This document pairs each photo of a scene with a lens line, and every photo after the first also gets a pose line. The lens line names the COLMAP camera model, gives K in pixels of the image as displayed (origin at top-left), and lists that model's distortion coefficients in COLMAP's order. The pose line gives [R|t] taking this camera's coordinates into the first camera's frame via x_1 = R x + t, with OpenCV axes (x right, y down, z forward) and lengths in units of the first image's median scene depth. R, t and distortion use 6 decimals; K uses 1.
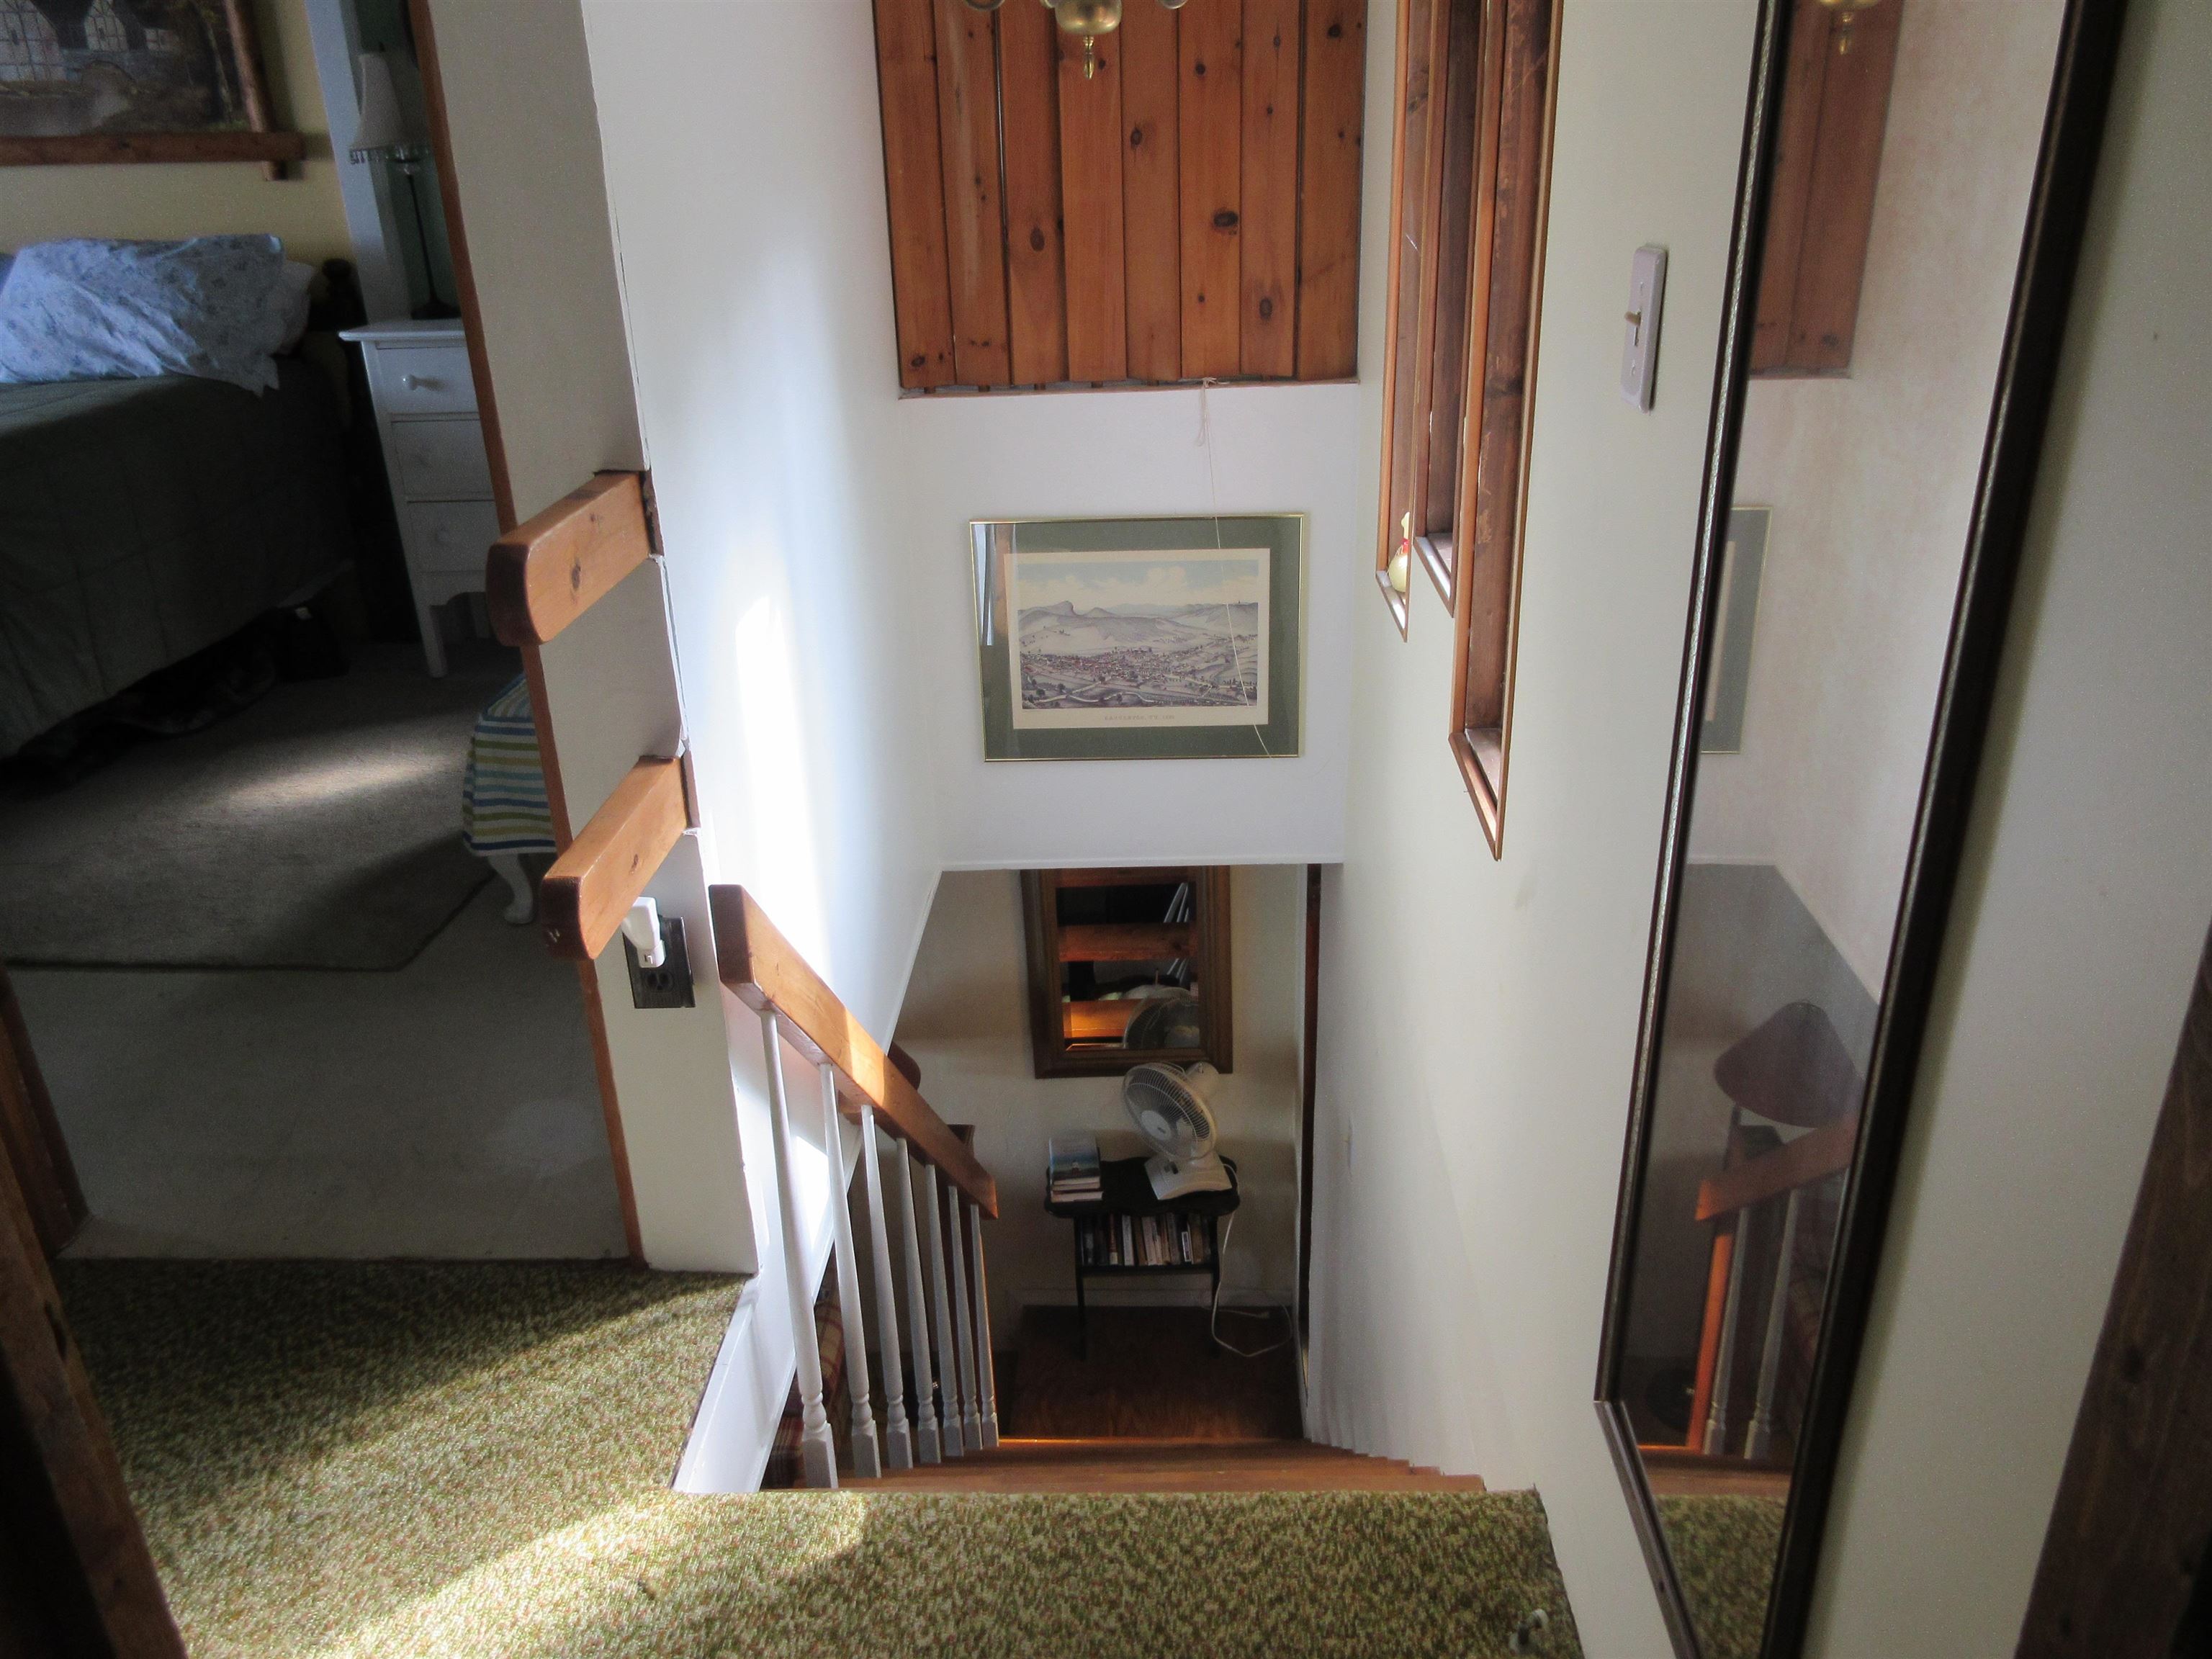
lens RADIAL K [[1670.3, 0, 1095.8], [0, 1670.3, 837.2], [0, 0, 1]] dist [0.008318, -0.021009]
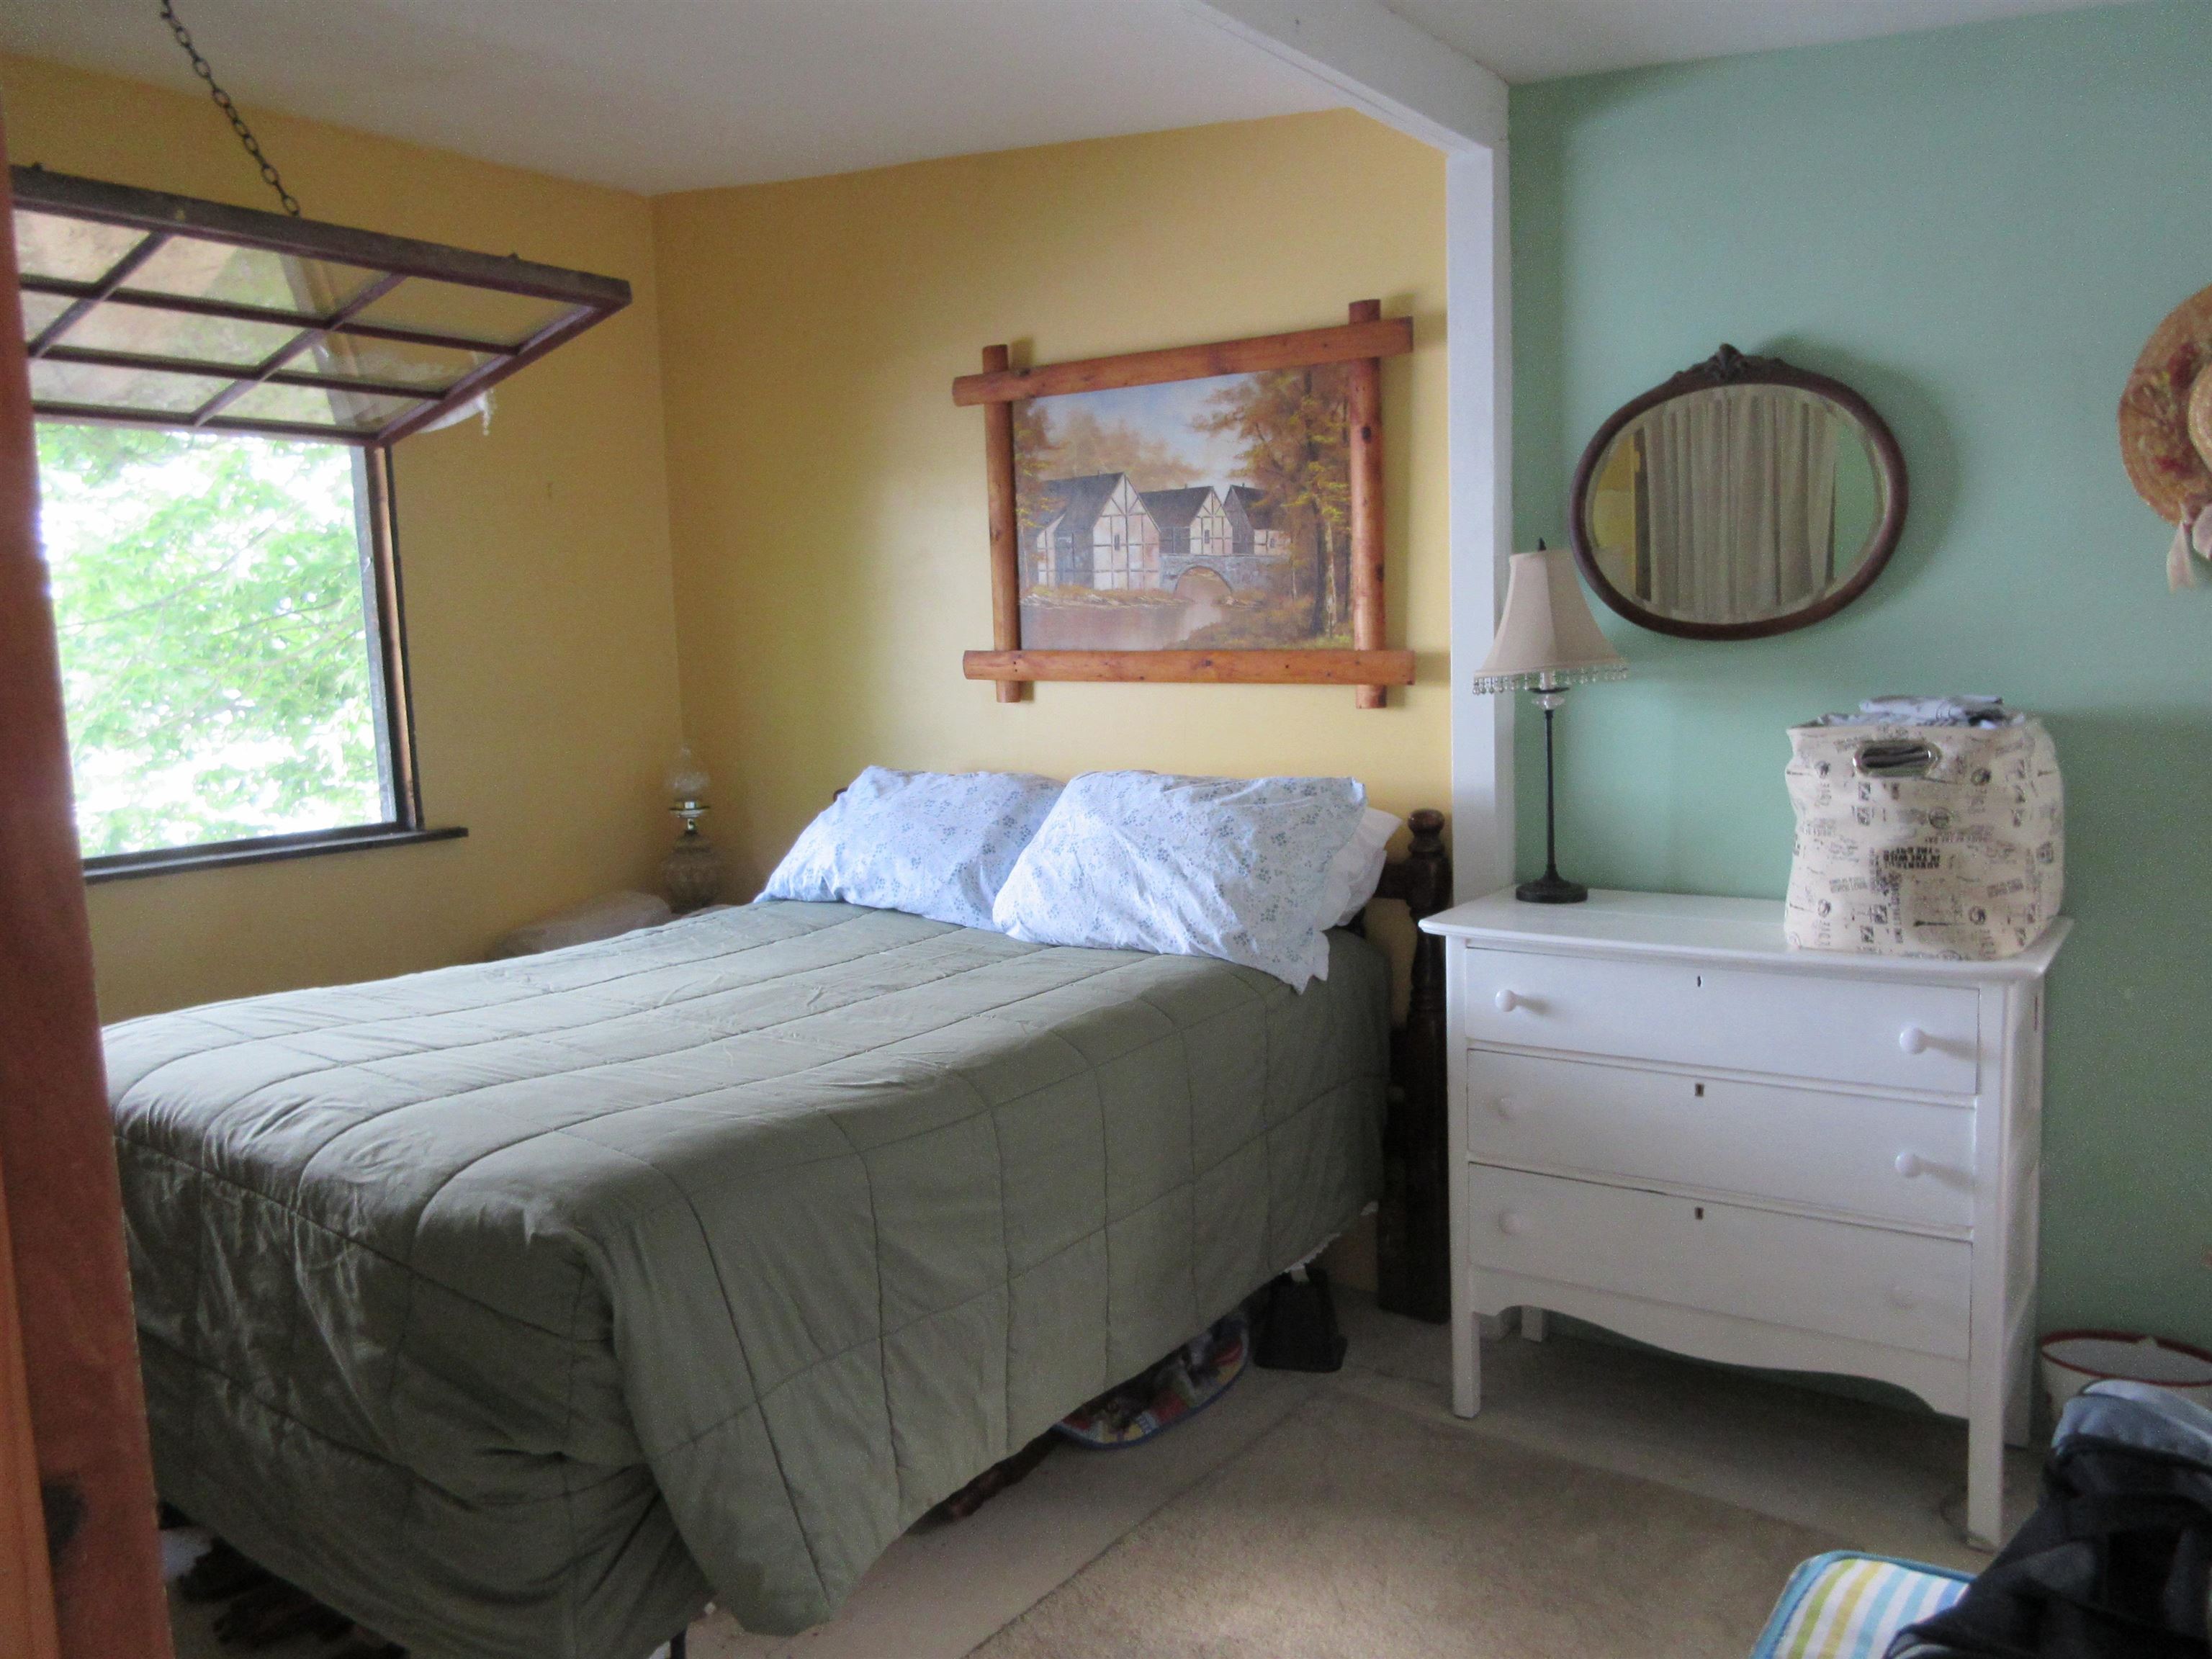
lens RADIAL K [[1670.3, 0, 1106.9], [0, 1670.3, 822.3], [0, 0, 1]] dist [0.008318, -0.021009]
pose [[0.840125, 0.065719, -0.538397, -0.184978], [-0.209916, 0.954674, -0.211027, -0.163274], [0.500125, 0.290307, 0.815841, 0.343578]]
